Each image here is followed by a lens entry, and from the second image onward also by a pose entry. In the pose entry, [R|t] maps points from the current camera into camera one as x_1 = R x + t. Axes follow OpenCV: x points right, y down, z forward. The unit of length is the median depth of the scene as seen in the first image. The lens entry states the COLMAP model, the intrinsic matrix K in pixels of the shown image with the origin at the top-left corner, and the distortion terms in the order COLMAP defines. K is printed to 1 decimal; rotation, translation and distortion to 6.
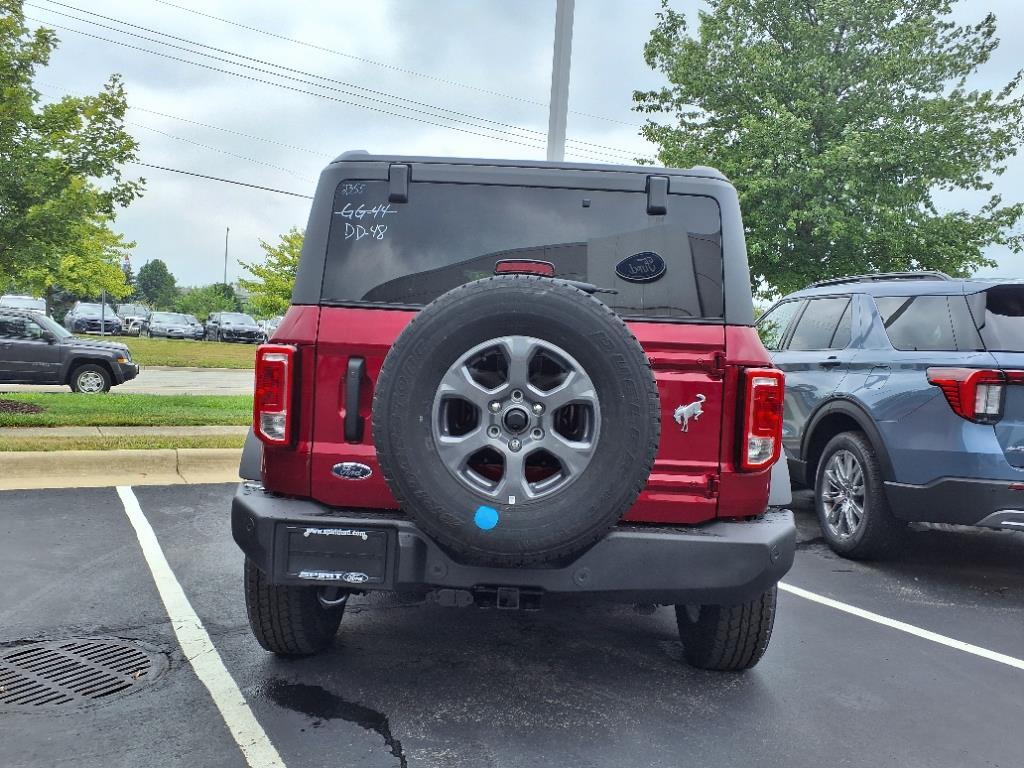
lens RADIAL K [[828.2, 0, 508.9], [0, 828.2, 382.2], [0, 0, 1]] dist [0.014146, -0.023260]
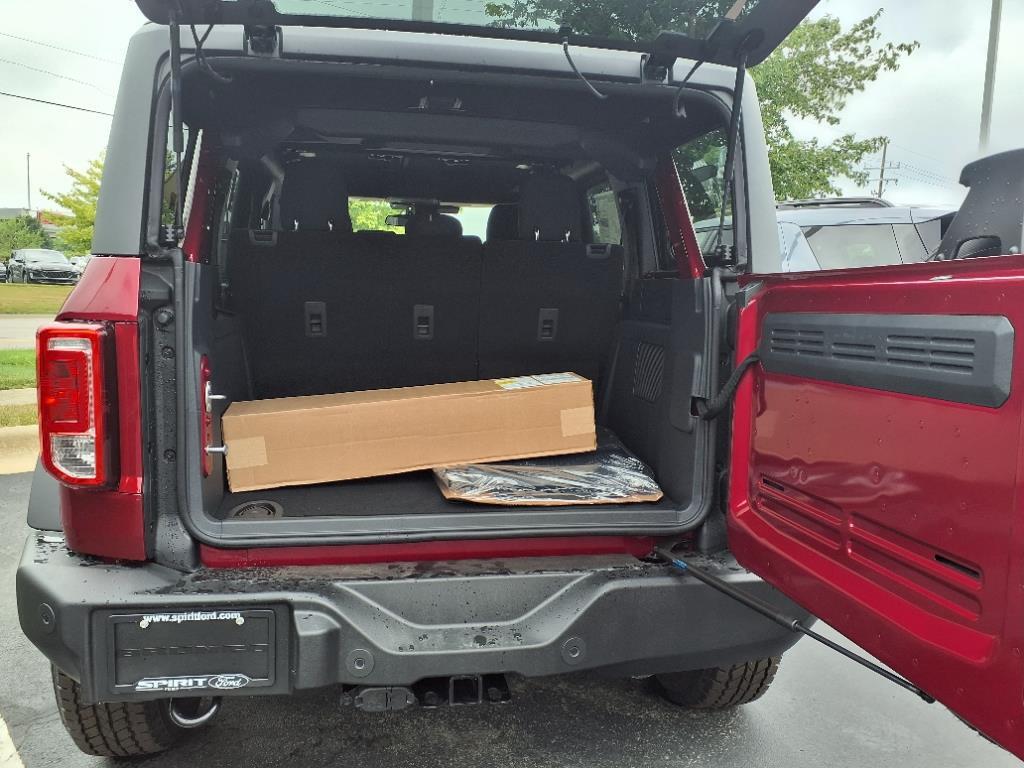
lens RADIAL K [[828.2, 0, 516.4], [0, 828.2, 386.5], [0, 0, 1]] dist [0.014146, -0.023260]
pose [[0.981321, -0.048224, 0.186234, -0.068837], [0.031497, 0.995284, 0.091753, -0.044810], [-0.189780, -0.084173, 0.978212, 0.317453]]
